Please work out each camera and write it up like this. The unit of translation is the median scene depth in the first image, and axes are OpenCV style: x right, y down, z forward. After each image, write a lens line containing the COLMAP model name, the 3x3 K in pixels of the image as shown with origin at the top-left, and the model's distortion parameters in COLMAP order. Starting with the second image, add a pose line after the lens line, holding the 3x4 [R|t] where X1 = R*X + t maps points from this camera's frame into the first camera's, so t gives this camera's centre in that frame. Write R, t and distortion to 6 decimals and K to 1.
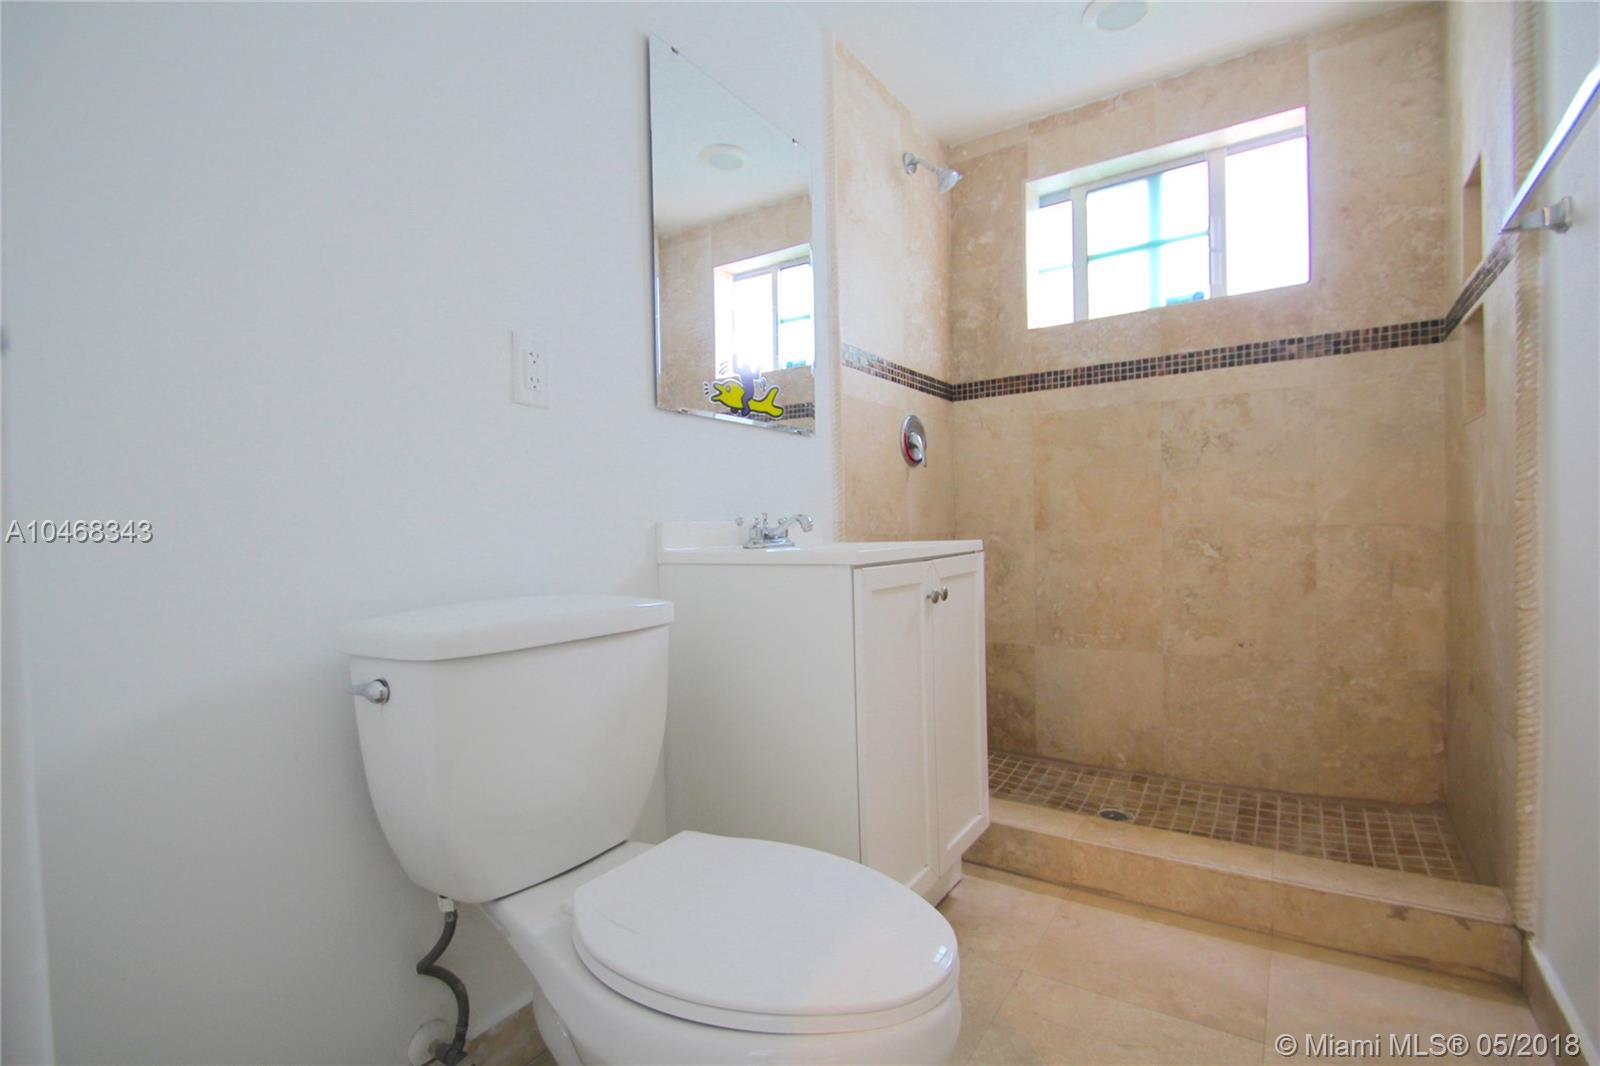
lens RADIAL K [[739.9, 0, 793.4], [0, 739.9, 544.3], [0, 0, 1]] dist [0.013553, -0.018251]
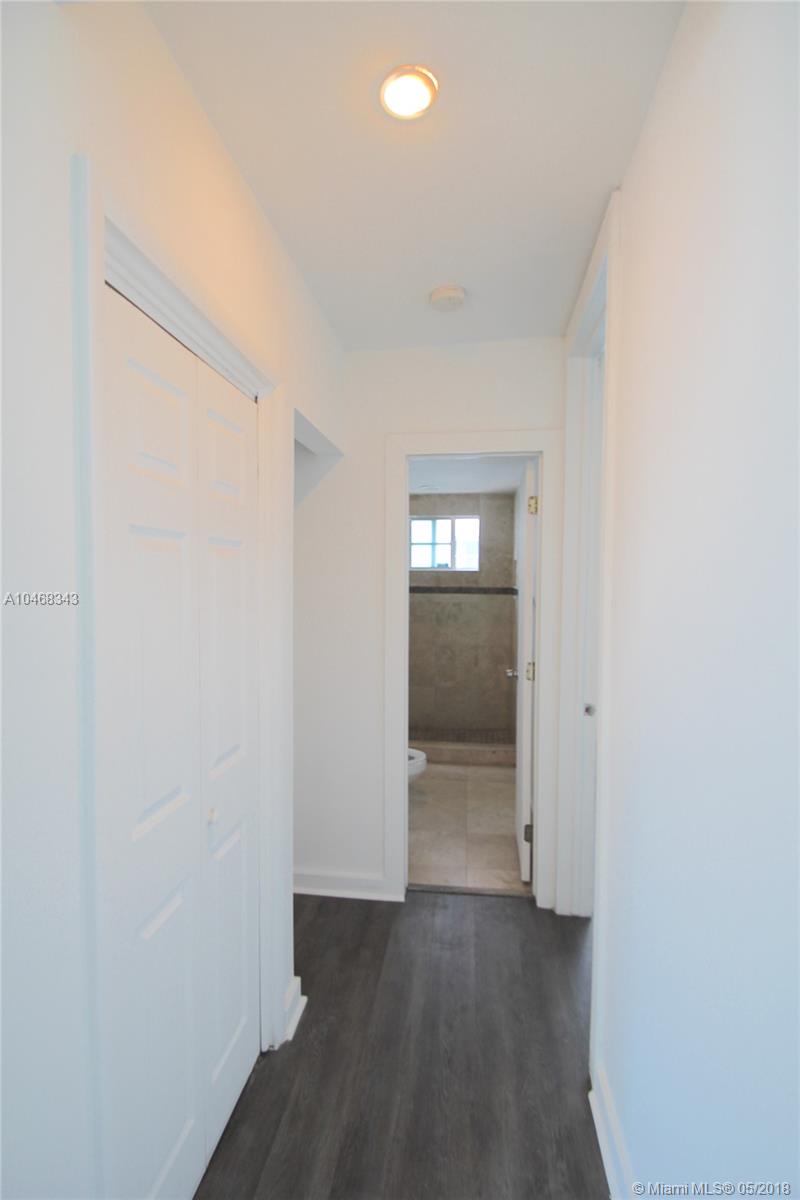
lens RADIAL K [[555.0, 0, 392.8], [0, 555.0, 598.2], [0, 0, 1]] dist [0.013553, -0.018251]
pose [[0.897832, 0.009321, 0.440240, -0.695301], [-0.016744, 0.999776, 0.012979, -0.256687], [-0.440021, -0.019024, 0.897786, -0.999823]]
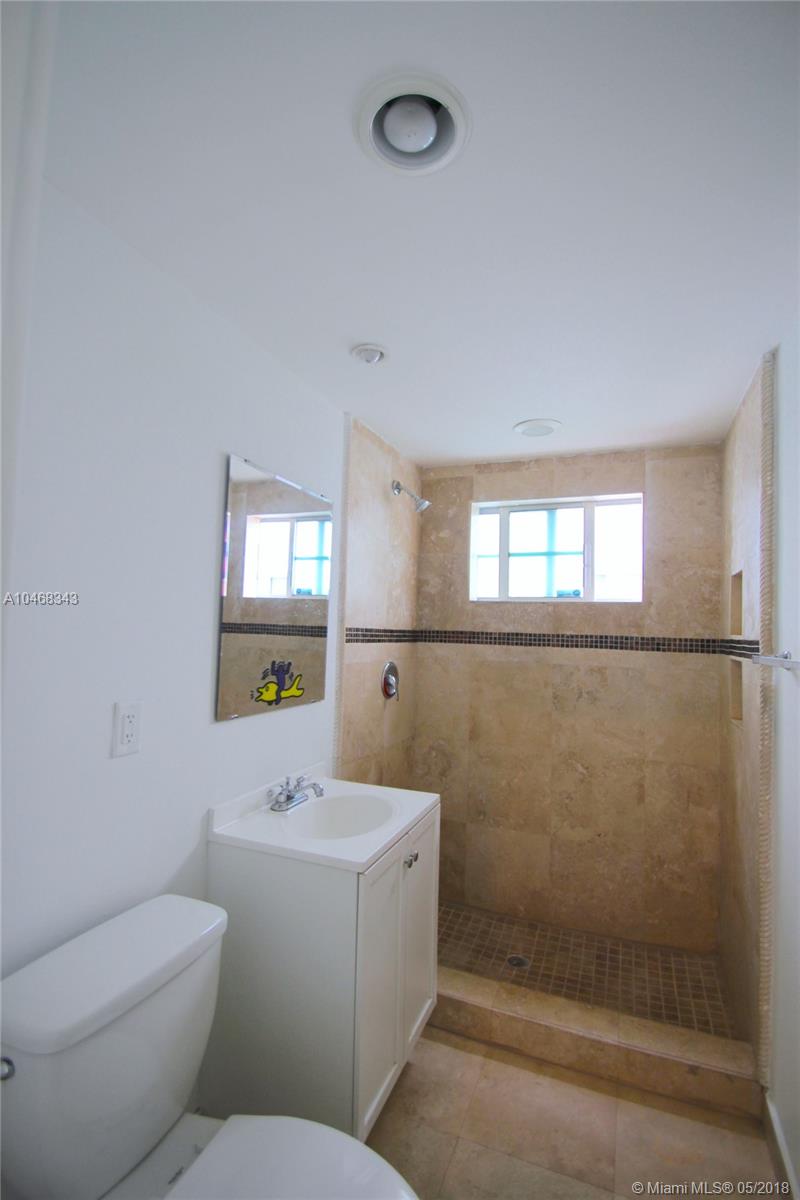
lens RADIAL K [[555.0, 0, 390.1], [0, 555.0, 598.0], [0, 0, 1]] dist [0.013553, -0.018251]
pose [[0.979481, 0.061249, 0.192004, -0.057629], [-0.047076, 0.995878, -0.077531, -0.245155], [-0.195961, 0.066901, 0.978327, -0.051440]]
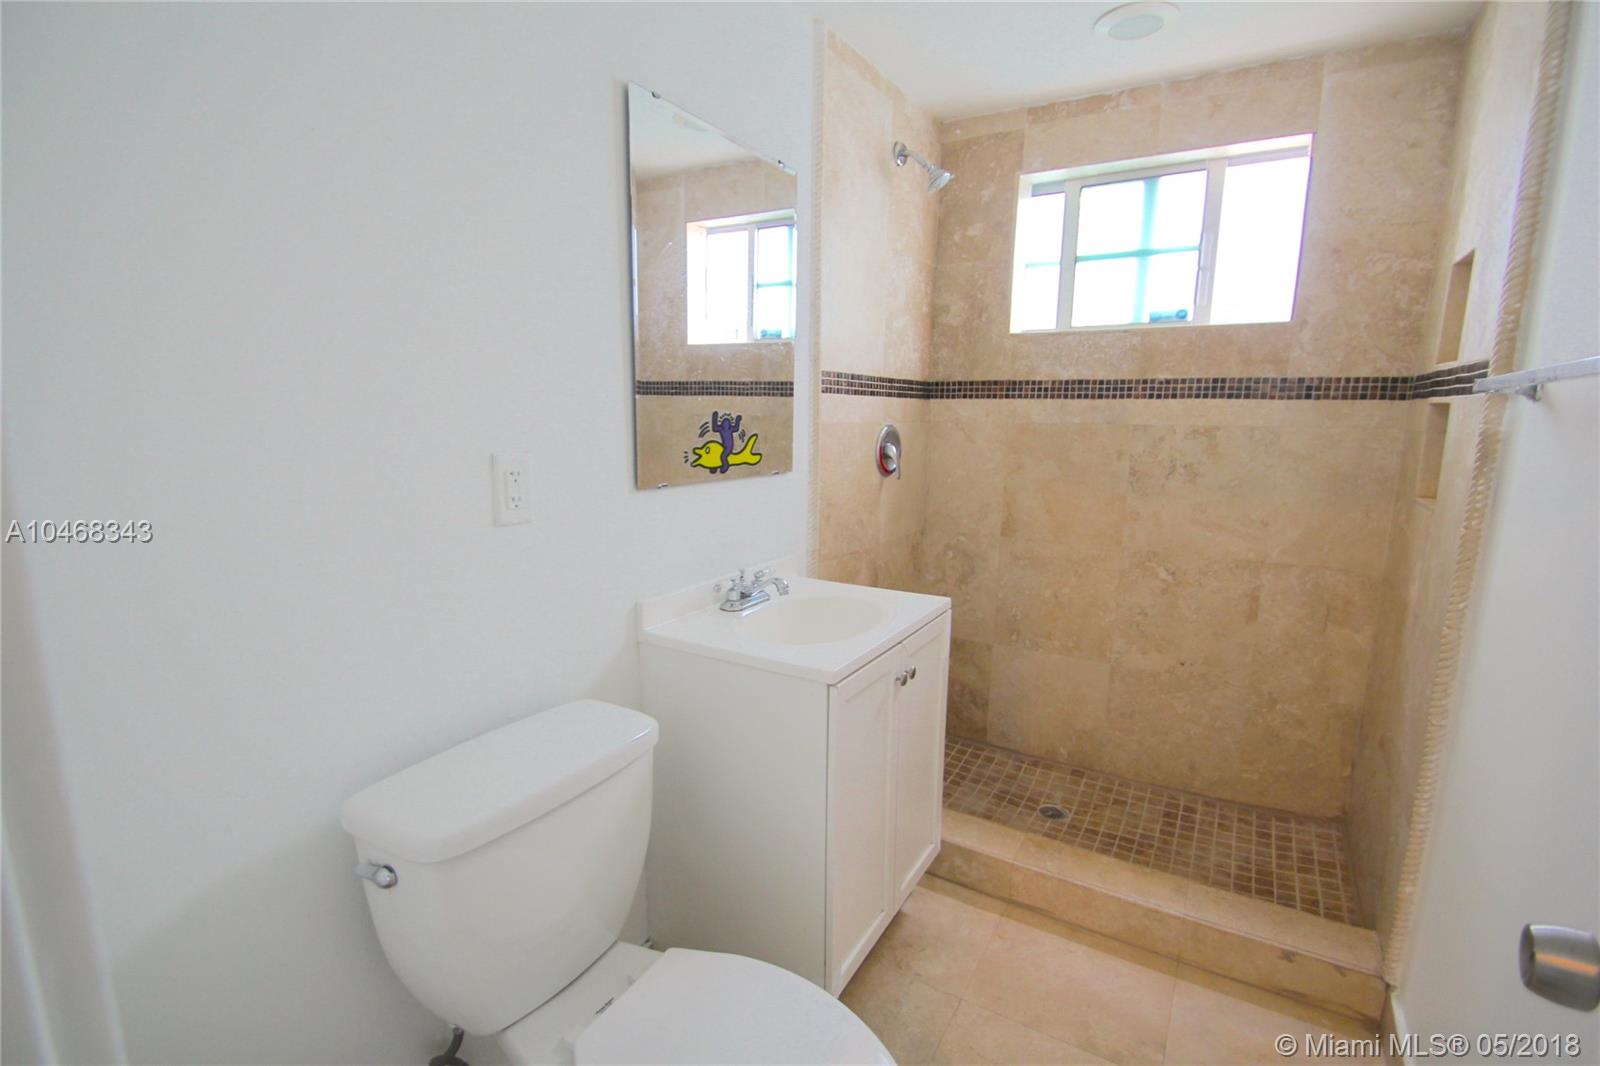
lens RADIAL K [[739.9, 0, 792.6], [0, 739.9, 543.0], [0, 0, 1]] dist [0.013553, -0.018251]
pose [[0.998479, 0.023365, 0.049928, -0.016742], [-0.031085, 0.986639, 0.159929, -0.198239], [-0.045524, -0.161238, 0.985865, -0.001399]]
